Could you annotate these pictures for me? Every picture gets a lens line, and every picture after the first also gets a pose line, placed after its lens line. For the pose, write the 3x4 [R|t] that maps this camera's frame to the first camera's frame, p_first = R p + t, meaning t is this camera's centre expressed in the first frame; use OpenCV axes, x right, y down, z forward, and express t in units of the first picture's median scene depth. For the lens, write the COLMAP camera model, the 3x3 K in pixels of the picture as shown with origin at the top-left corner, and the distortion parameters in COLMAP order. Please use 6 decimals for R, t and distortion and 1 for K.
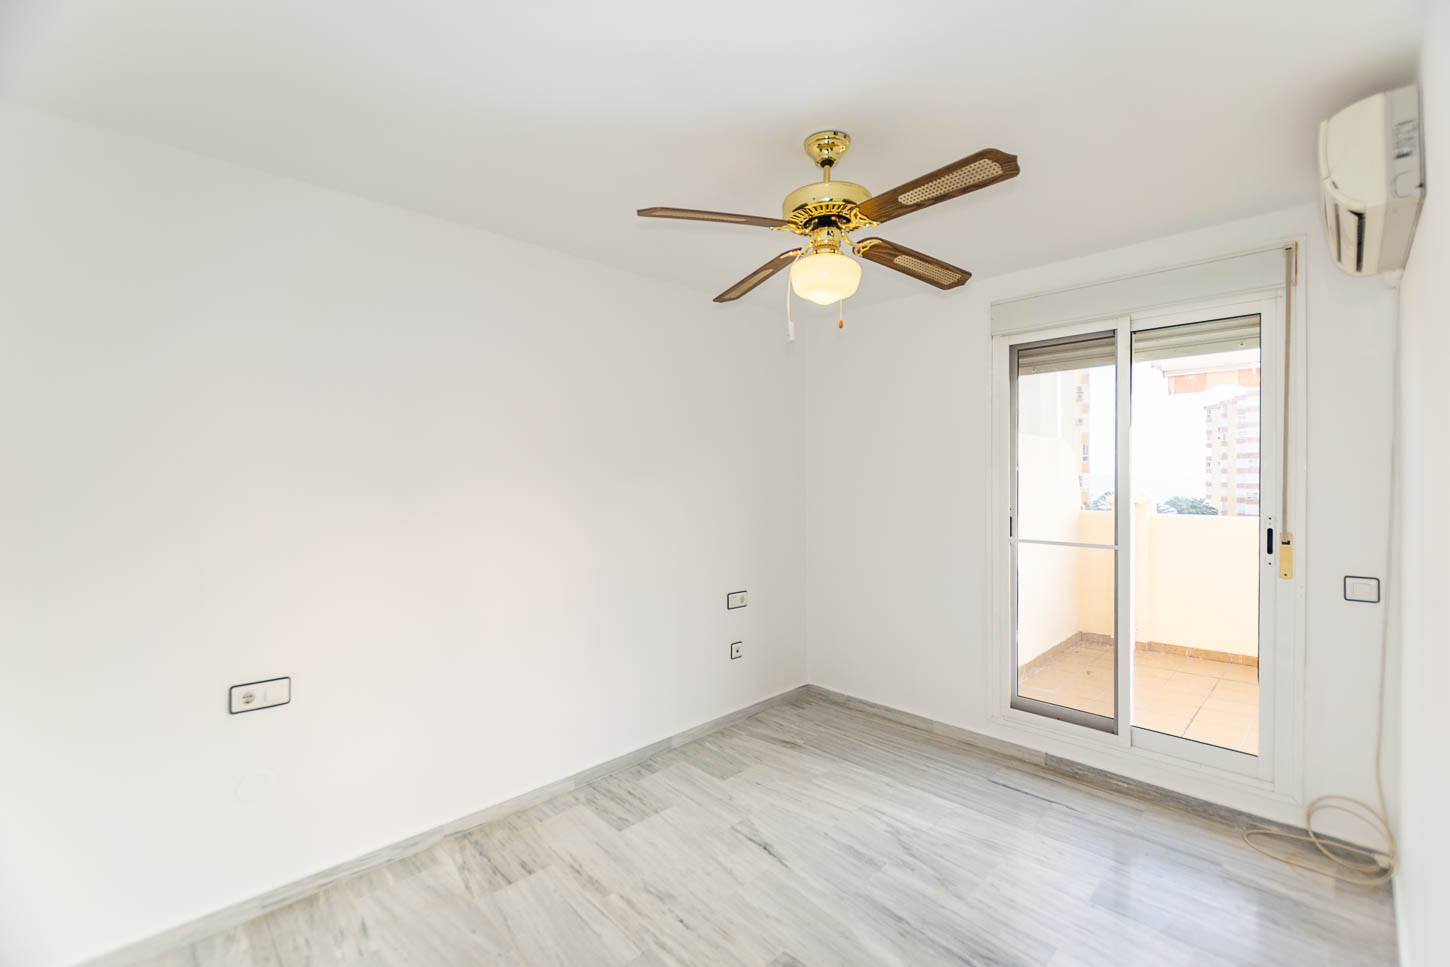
lens RADIAL K [[627.1, 0, 728.2], [0, 627.1, 484.6], [0, 0, 1]] dist [0.009511, -0.004994]
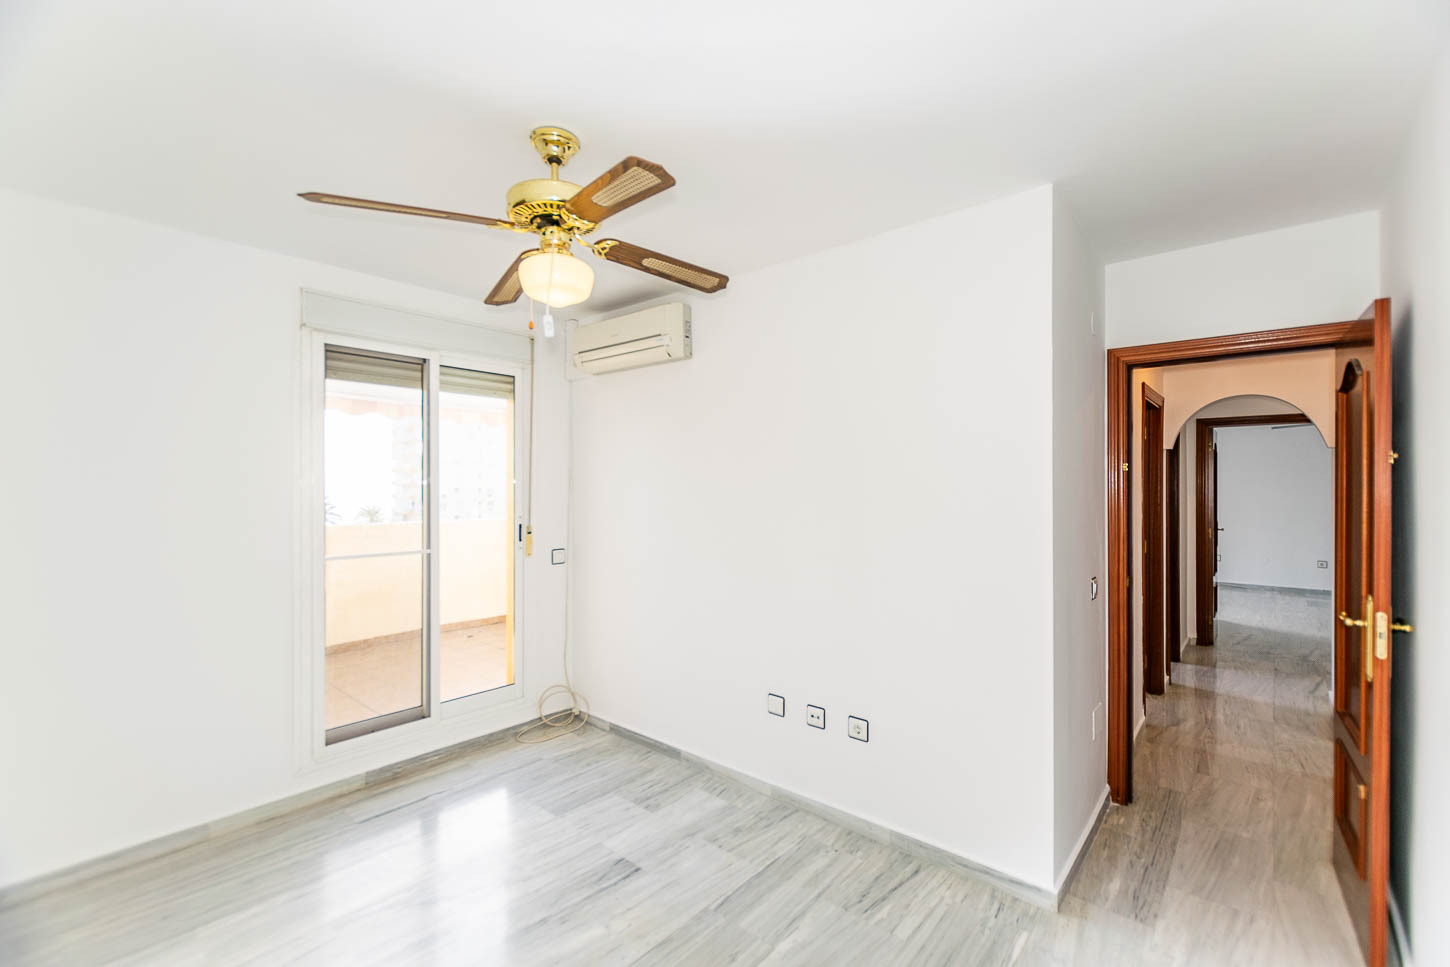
lens RADIAL K [[627.1, 0, 723.4], [0, 627.1, 485.6], [0, 0, 1]] dist [0.009511, -0.004994]
pose [[-0.081444, 0.008335, 0.996643, -0.570993], [0.013328, 0.999885, -0.007273, -0.003016], [-0.996589, 0.012691, -0.081546, 0.577536]]
